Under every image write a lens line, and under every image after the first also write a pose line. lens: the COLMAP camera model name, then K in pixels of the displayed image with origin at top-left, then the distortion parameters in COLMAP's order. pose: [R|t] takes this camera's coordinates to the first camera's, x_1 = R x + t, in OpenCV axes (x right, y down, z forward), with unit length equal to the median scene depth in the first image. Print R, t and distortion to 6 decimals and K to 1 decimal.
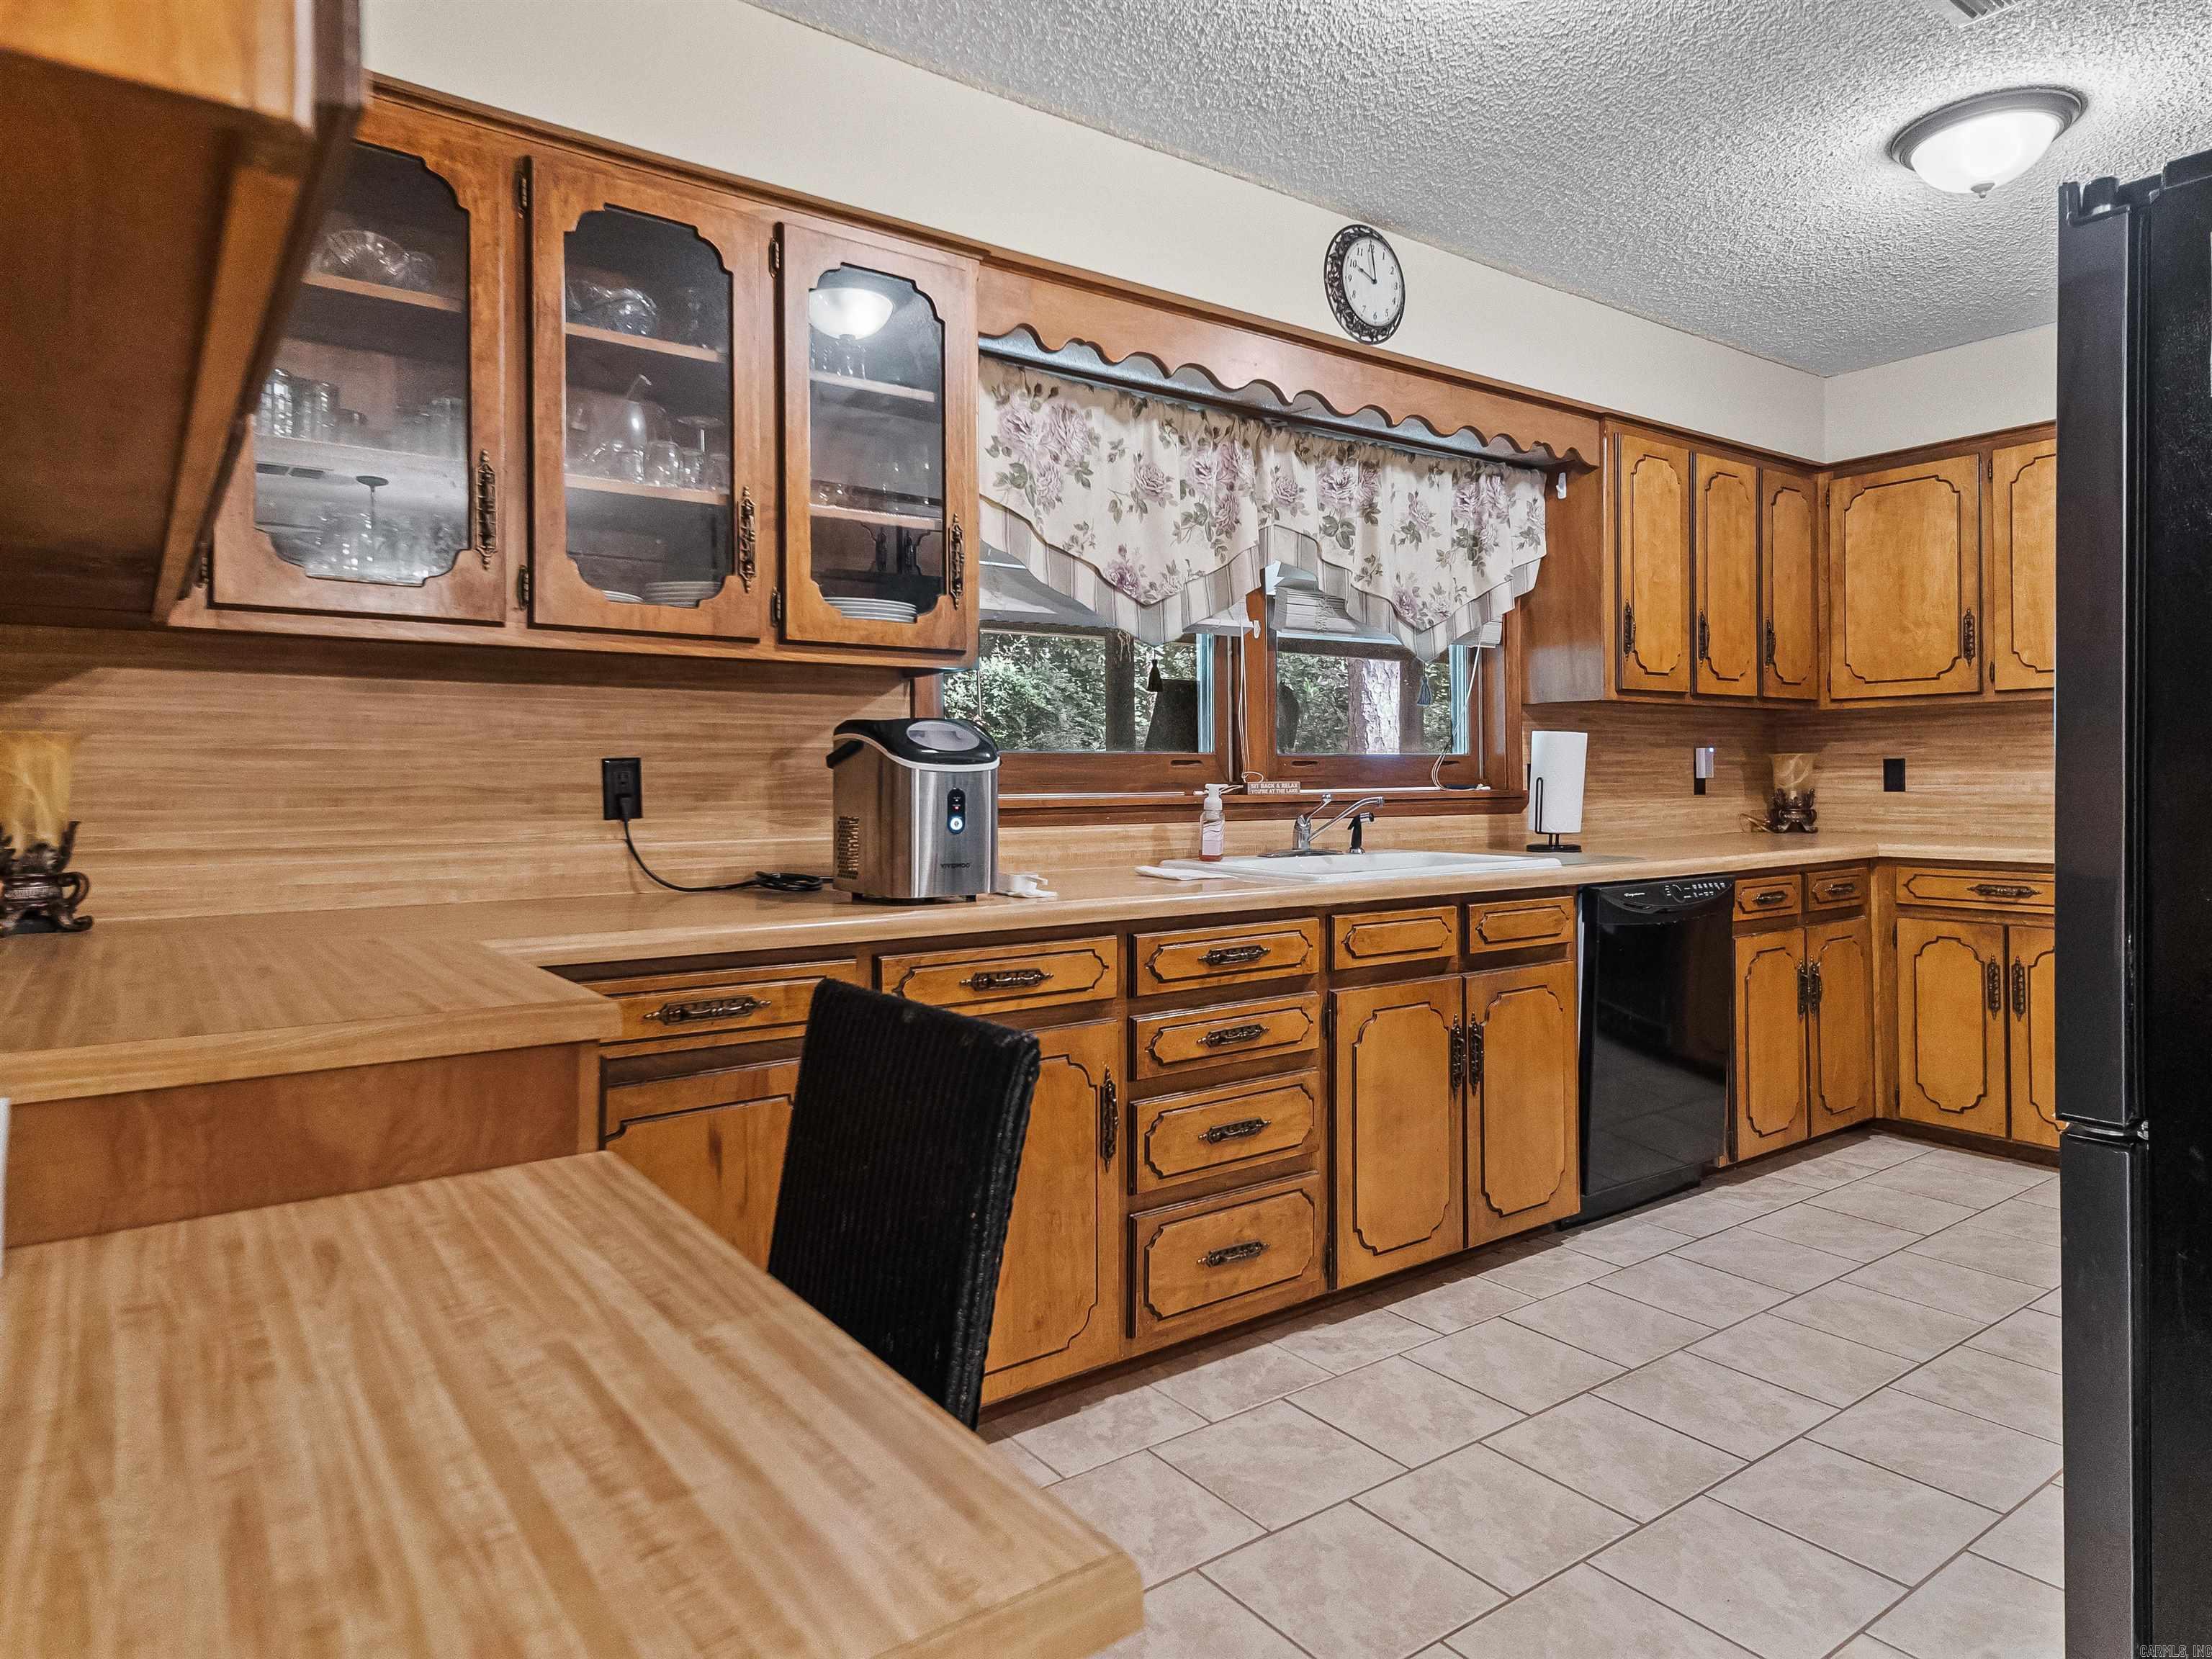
lens RADIAL K [[1309.4, 0, 1104.2], [0, 1309.4, 810.9], [0, 0, 1]] dist [0.041549, -0.022496]
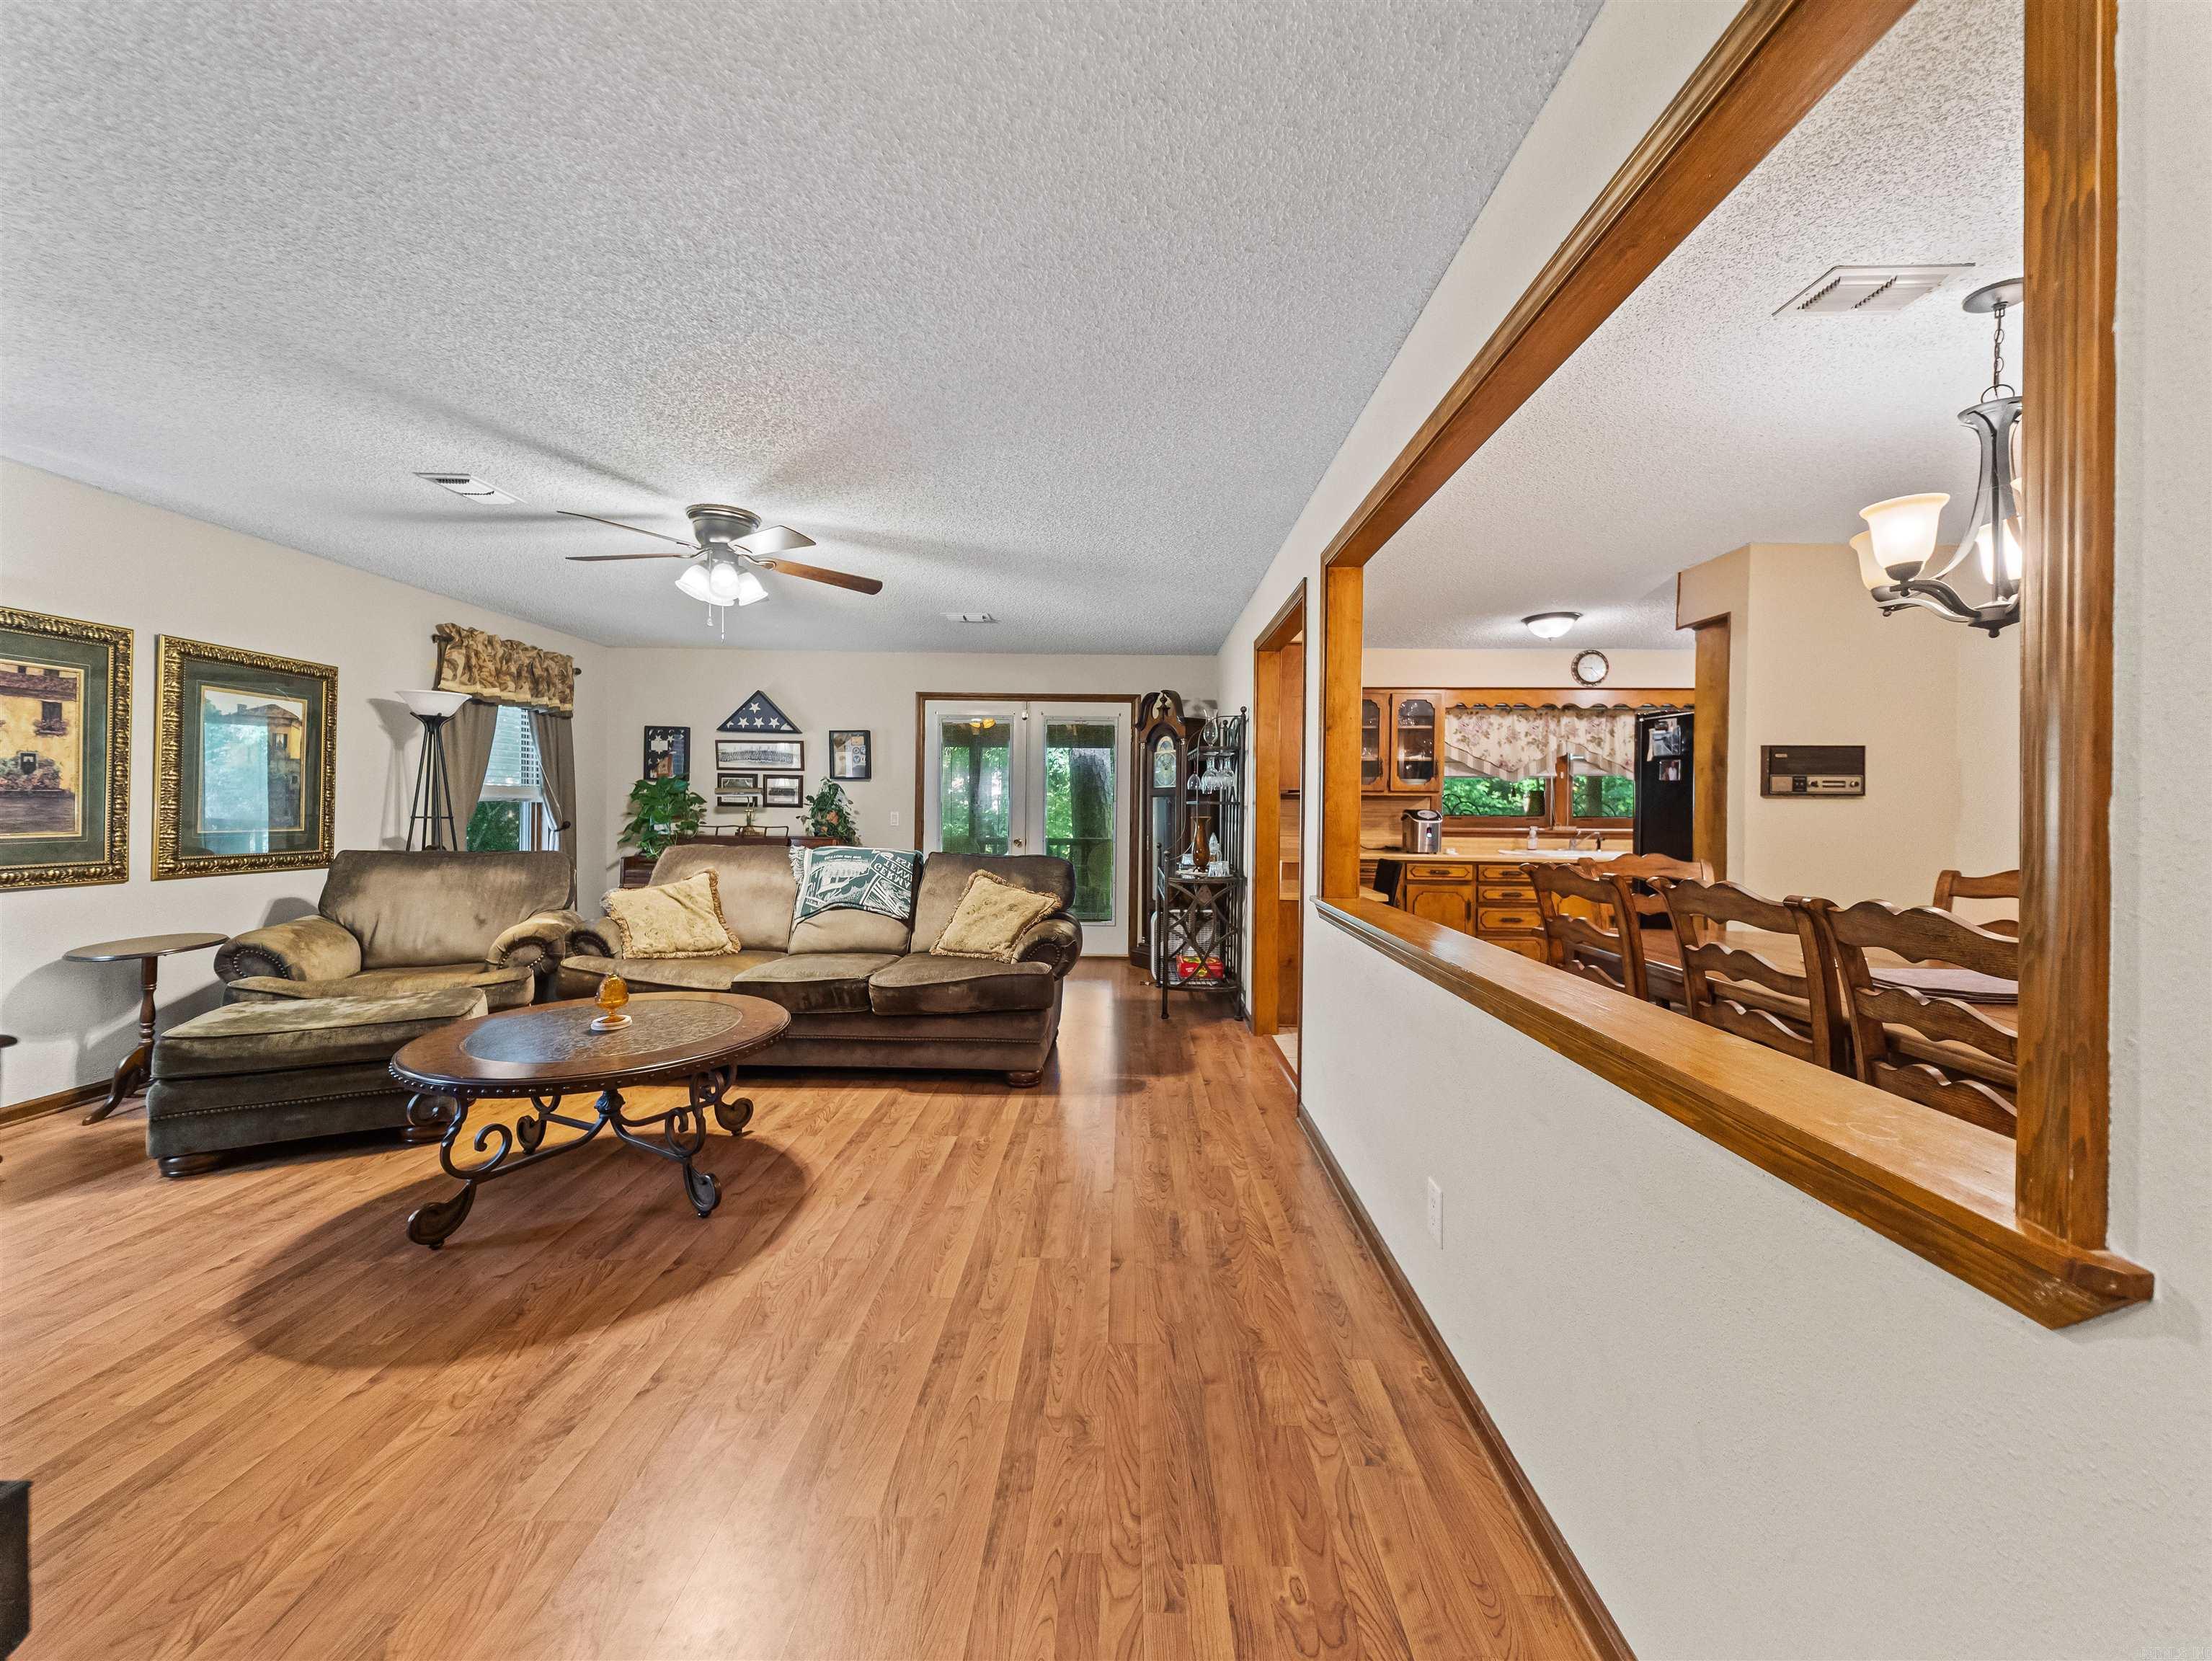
lens RADIAL K [[863.9, 0, 1107.2], [0, 863.9, 792.1], [0, 0, 1]] dist [0.018858, -0.005311]
pose [[0.796062, 0.007312, -0.605171, 0.558576], [-0.030416, 0.999147, -0.027938, -0.013958], [0.604451, 0.040647, 0.795605, -1.380624]]
